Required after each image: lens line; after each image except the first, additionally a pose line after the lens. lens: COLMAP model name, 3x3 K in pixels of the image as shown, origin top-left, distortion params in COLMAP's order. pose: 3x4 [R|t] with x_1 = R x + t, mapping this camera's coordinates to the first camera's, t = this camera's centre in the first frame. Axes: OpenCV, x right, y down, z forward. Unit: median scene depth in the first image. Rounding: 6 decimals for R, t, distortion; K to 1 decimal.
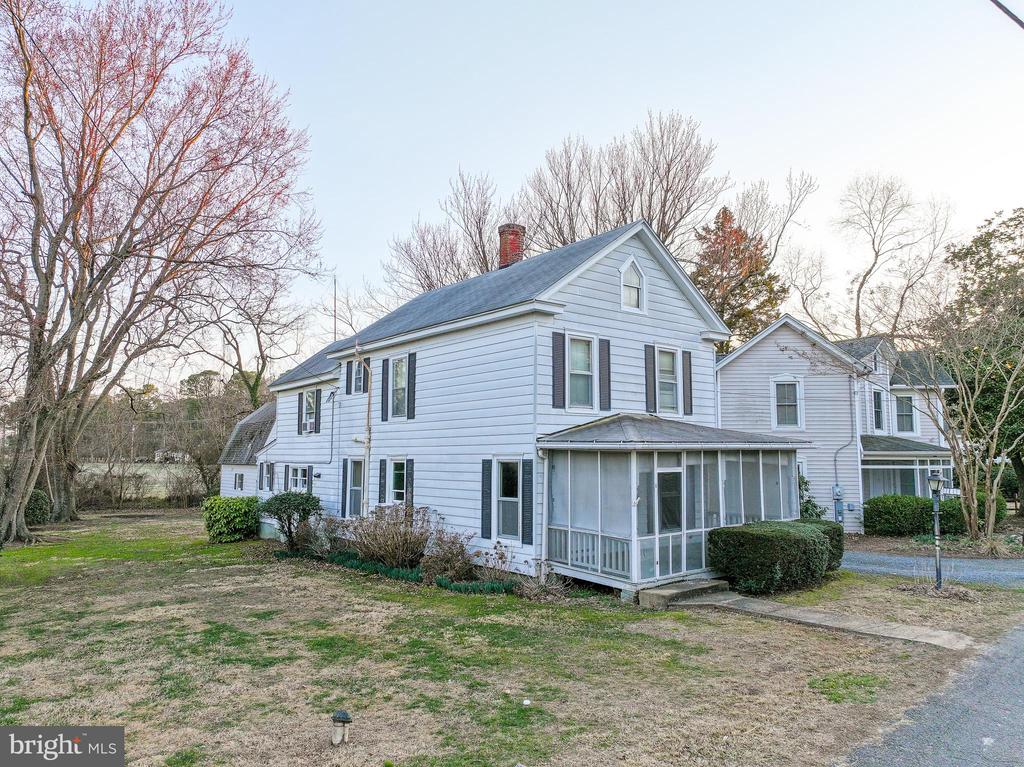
lens RADIAL K [[707.7, 0, 509.7], [0, 707.7, 384.3], [0, 0, 1]] dist [-0.031970, 0.011788]
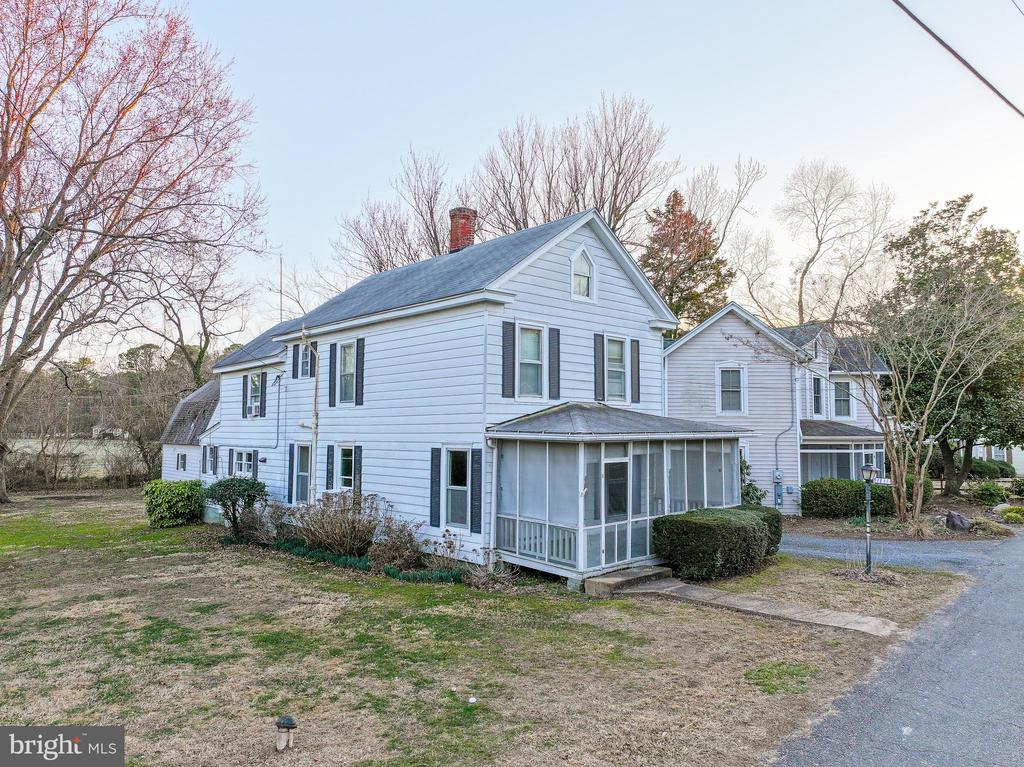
lens RADIAL K [[707.7, 0, 514.9], [0, 707.7, 384.5], [0, 0, 1]] dist [-0.031970, 0.011788]
pose [[0.997096, 0.005886, 0.075928, 0.001880], [-0.008493, 0.999384, 0.034056, -0.014291], [-0.075681, -0.034602, 0.996532, 0.000383]]
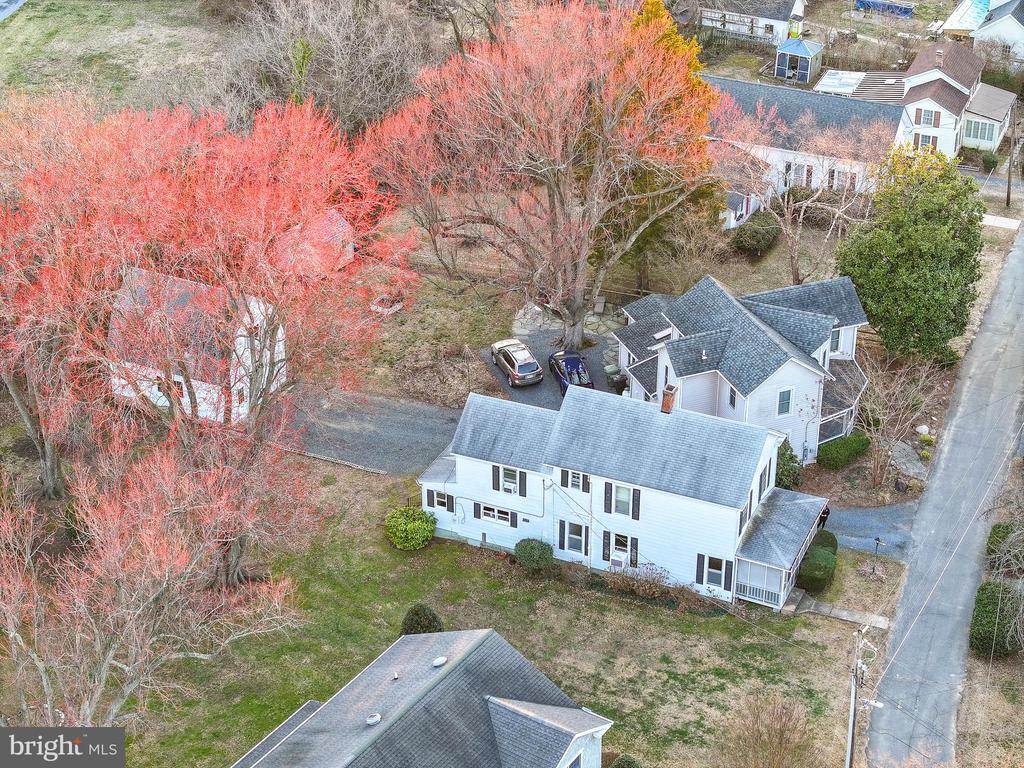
lens RADIAL K [[2088.0, 0, 512.0], [0, 2088.0, 384.0], [0, 0, 1]] dist [-0.068723, 0.000000]
pose [[0.877106, -0.248177, 0.411209, -2.374005], [-0.054808, 0.798846, 0.599033, -3.205554], [-0.477159, -0.547954, 0.687071, -2.194874]]
